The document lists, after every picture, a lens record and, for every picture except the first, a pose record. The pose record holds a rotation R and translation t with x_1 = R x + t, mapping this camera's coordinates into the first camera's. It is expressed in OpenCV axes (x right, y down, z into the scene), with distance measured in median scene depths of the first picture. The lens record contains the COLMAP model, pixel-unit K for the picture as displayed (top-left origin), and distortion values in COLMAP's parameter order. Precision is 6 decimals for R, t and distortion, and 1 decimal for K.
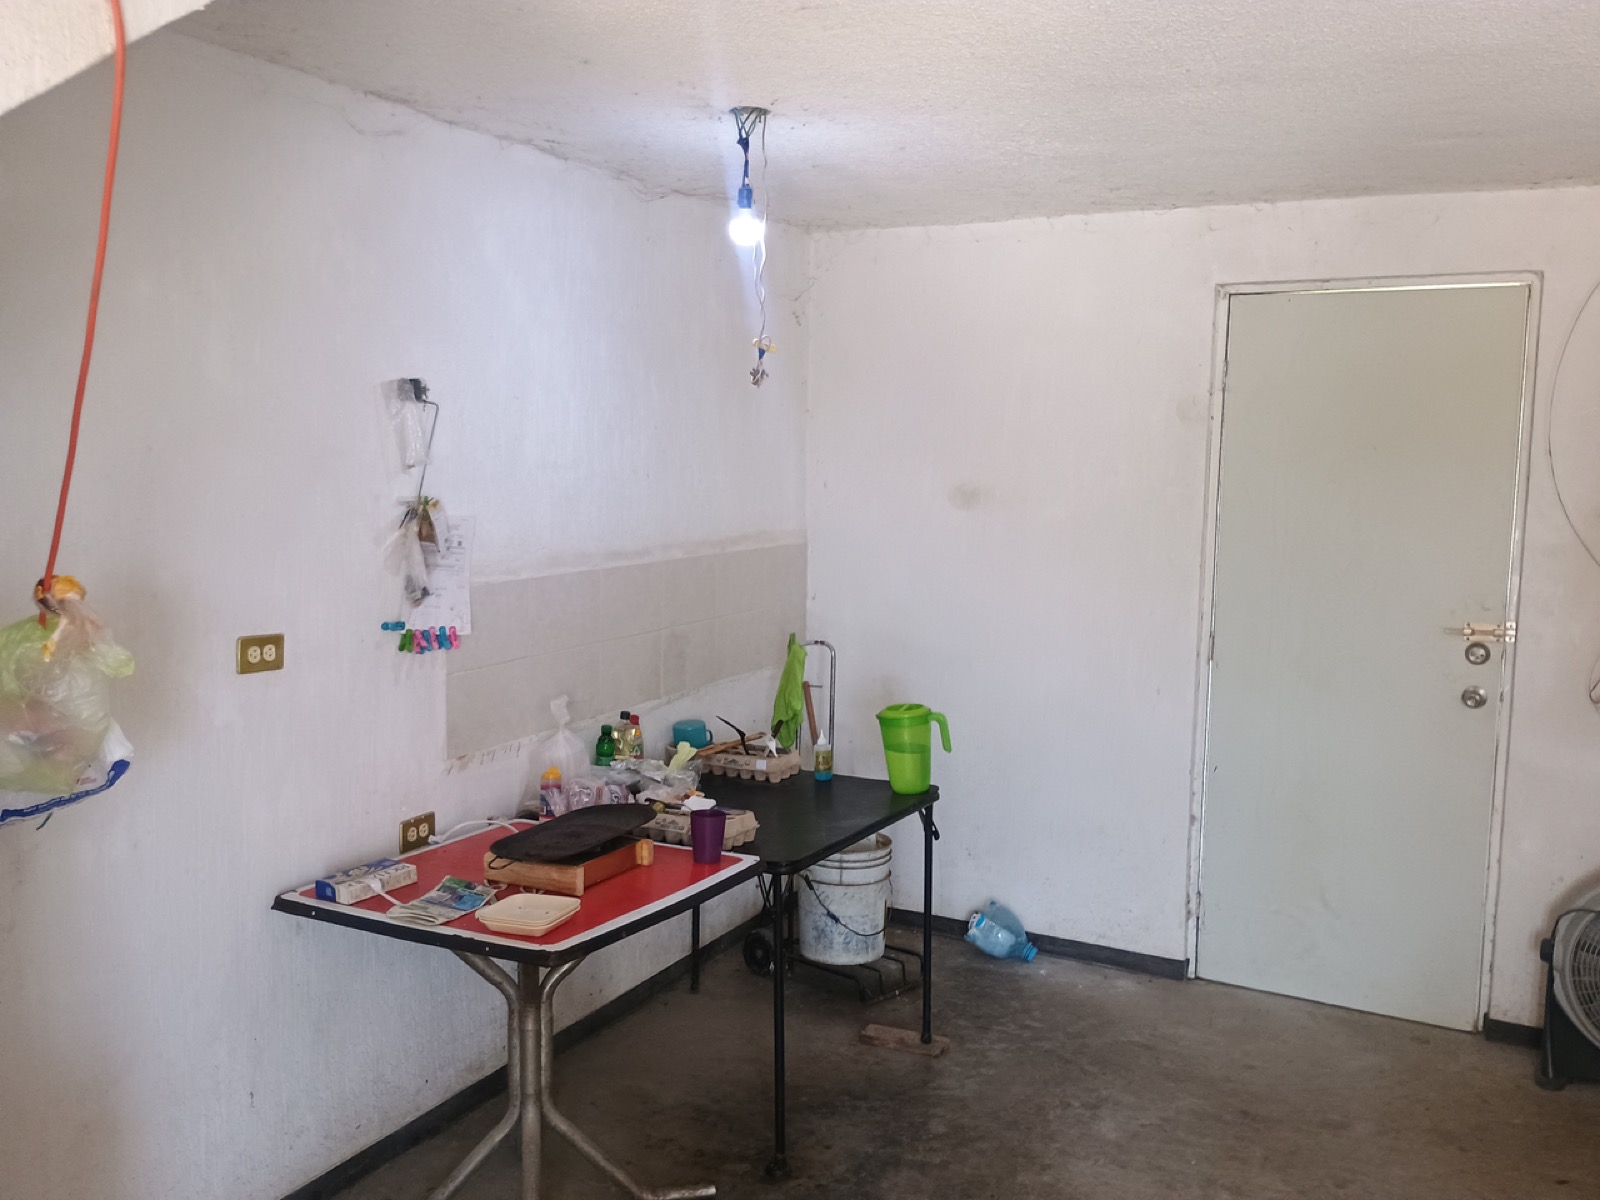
lens RADIAL K [[1415.5, 0, 807.3], [0, 1415.5, 599.0], [0, 0, 1]] dist [0.068211, -0.107017]
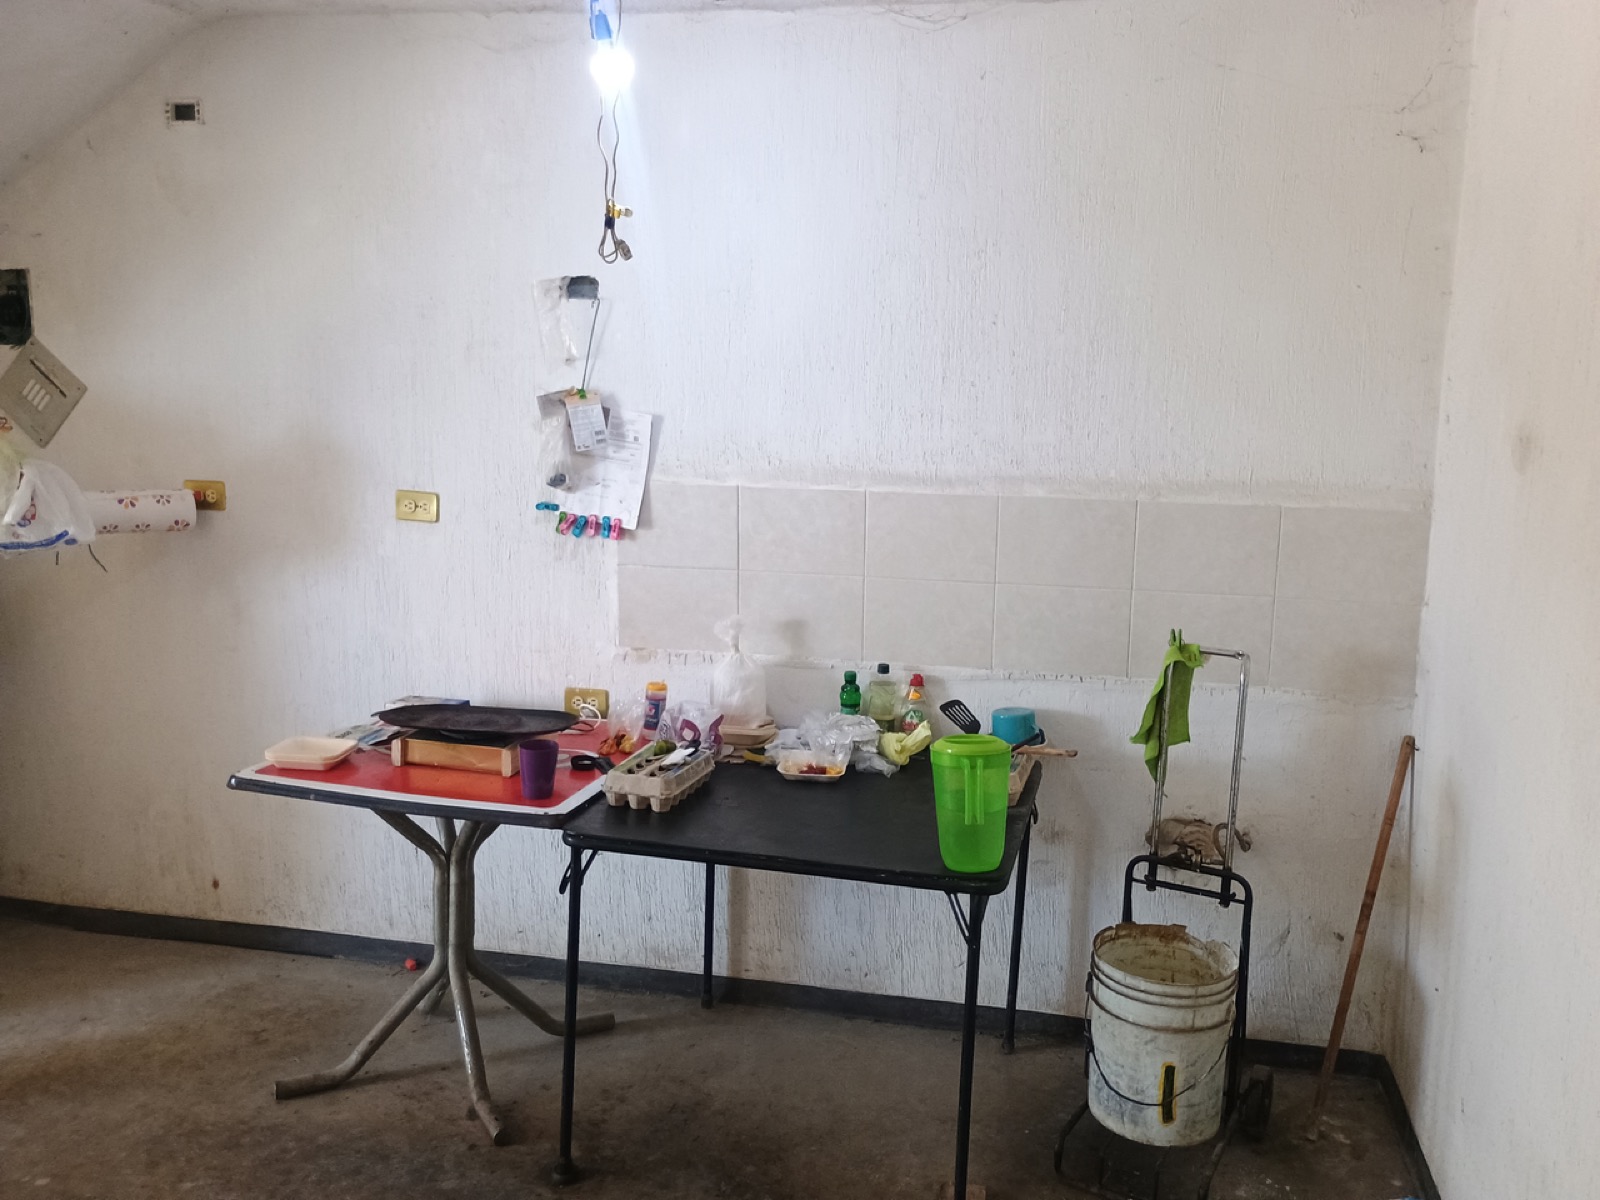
lens RADIAL K [[1415.5, 0, 807.3], [0, 1415.5, 599.0], [0, 0, 1]] dist [0.068211, -0.107017]
pose [[0.261223, 0.166970, -0.950728, 0.771772], [-0.122978, 0.982657, 0.138788, -0.082680], [0.957413, 0.080664, 0.277226, 0.849959]]
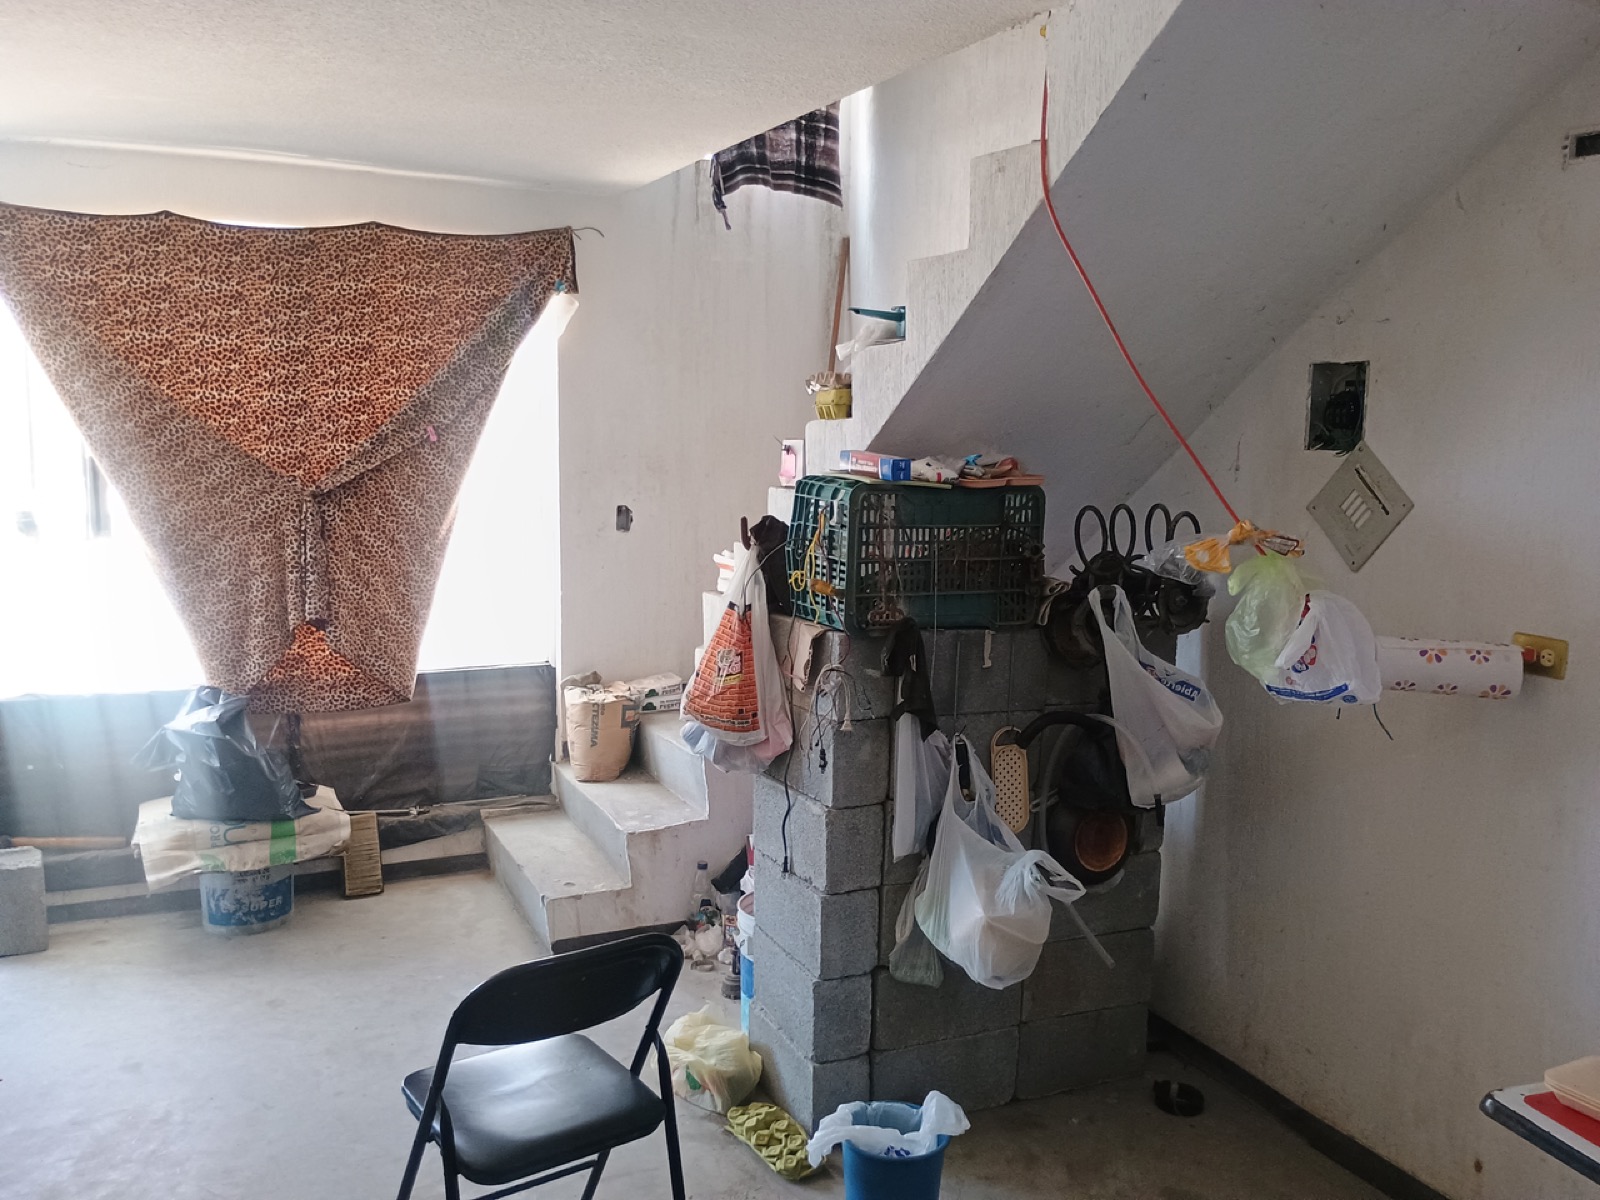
lens RADIAL K [[1415.5, 0, 807.3], [0, 1415.5, 599.0], [0, 0, 1]] dist [0.068211, -0.107017]
pose [[-0.606840, 0.084668, -0.790302, 0.491864], [-0.114530, 0.974619, 0.192358, -0.091911], [0.786529, 0.207244, -0.581740, 0.844001]]
